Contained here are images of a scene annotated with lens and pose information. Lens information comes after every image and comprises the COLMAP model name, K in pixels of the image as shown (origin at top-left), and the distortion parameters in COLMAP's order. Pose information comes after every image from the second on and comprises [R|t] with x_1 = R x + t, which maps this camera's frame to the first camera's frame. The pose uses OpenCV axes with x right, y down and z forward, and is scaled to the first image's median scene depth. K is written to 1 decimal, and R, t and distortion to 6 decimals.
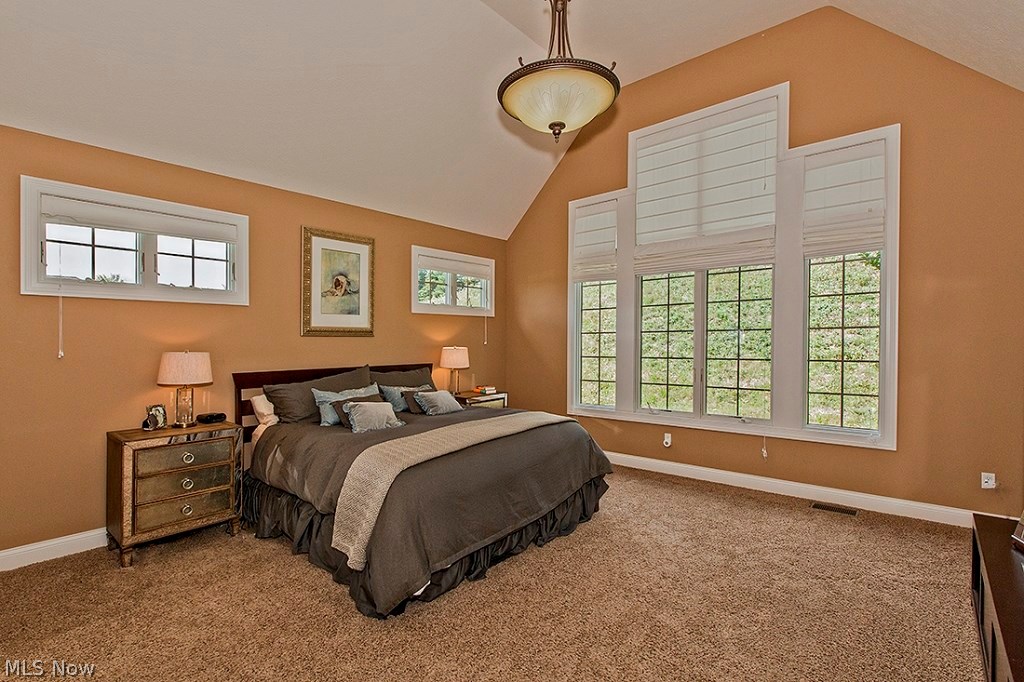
lens RADIAL K [[480.4, 0, 516.8], [0, 480.4, 347.4], [0, 0, 1]] dist [0.003116, -0.001320]
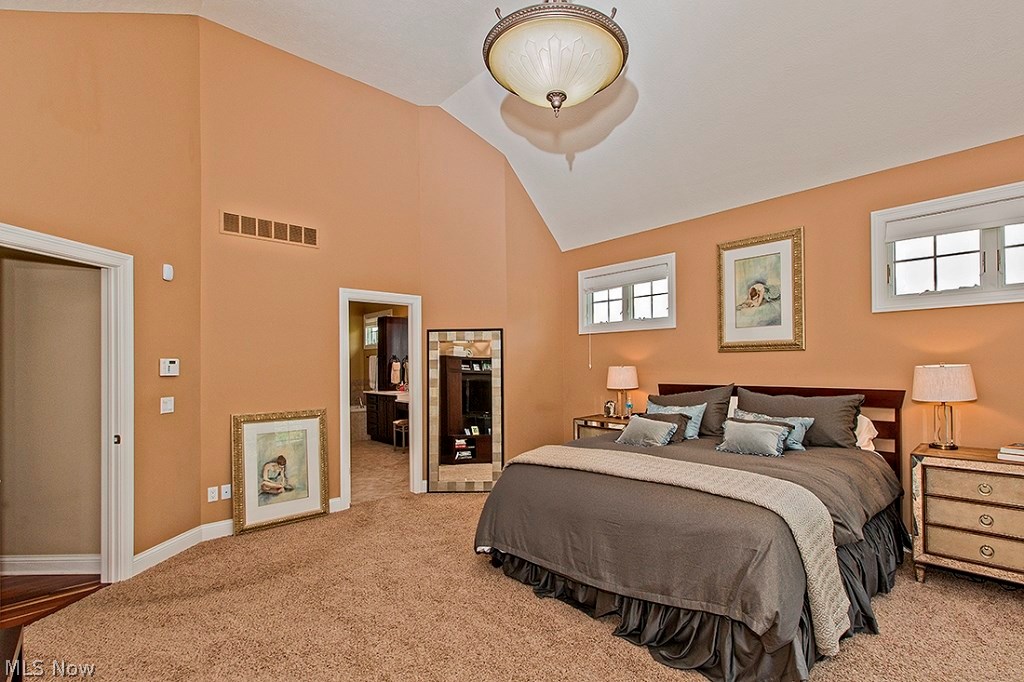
lens RADIAL K [[480.4, 0, 512.4], [0, 480.4, 349.0], [0, 0, 1]] dist [0.003116, -0.001320]
pose [[-0.152052, -0.015941, -0.988244, 0.586721], [0.005381, 0.999842, -0.016956, -0.014842], [0.988358, -0.007896, -0.151942, 0.681814]]
